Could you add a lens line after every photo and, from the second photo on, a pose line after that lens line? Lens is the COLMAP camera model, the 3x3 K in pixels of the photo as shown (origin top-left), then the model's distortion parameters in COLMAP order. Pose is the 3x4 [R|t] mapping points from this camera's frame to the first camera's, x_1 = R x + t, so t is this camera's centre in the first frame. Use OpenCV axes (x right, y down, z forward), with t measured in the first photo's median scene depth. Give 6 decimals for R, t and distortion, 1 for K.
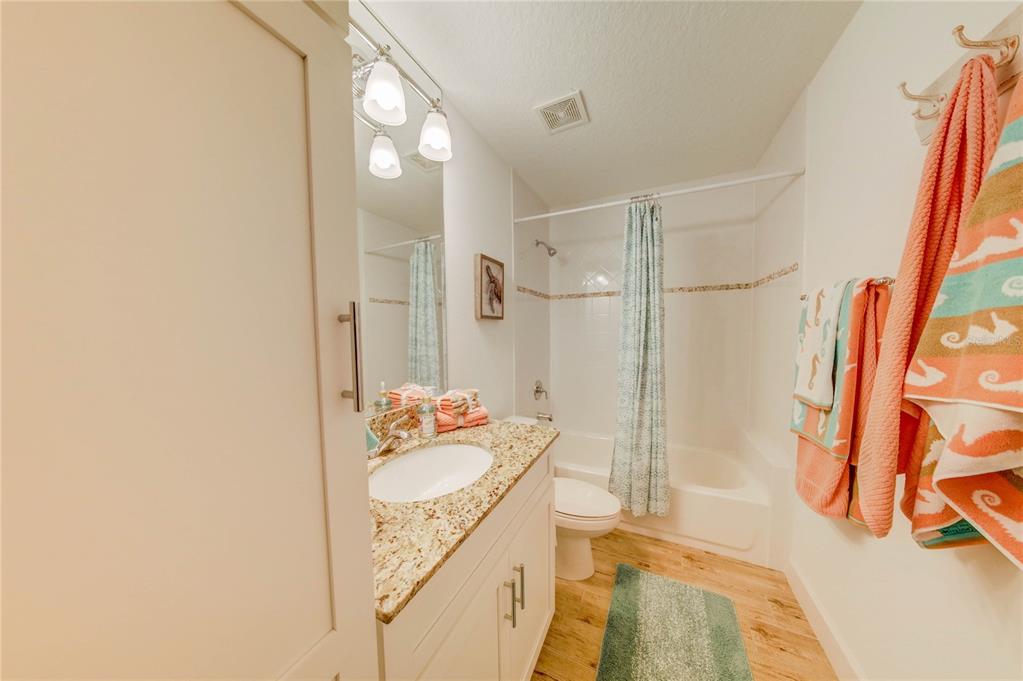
lens RADIAL K [[306.9, 0, 509.0], [0, 306.9, 348.1], [0, 0, 1]] dist [-0.010209, 0.000080]
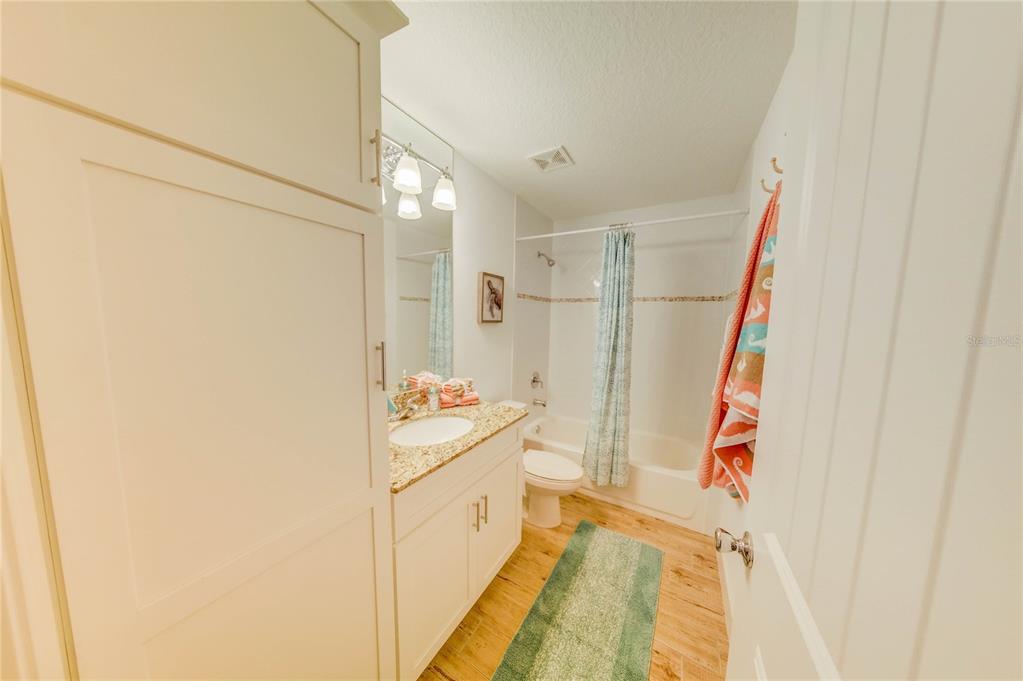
lens RADIAL K [[306.9, 0, 509.0], [0, 306.9, 348.1], [0, 0, 1]] dist [-0.010209, 0.000080]
pose [[0.995044, 0.041888, -0.090187, 0.146711], [-0.037768, 0.998184, 0.046919, -0.058281], [0.091989, -0.043280, 0.994819, -0.272904]]
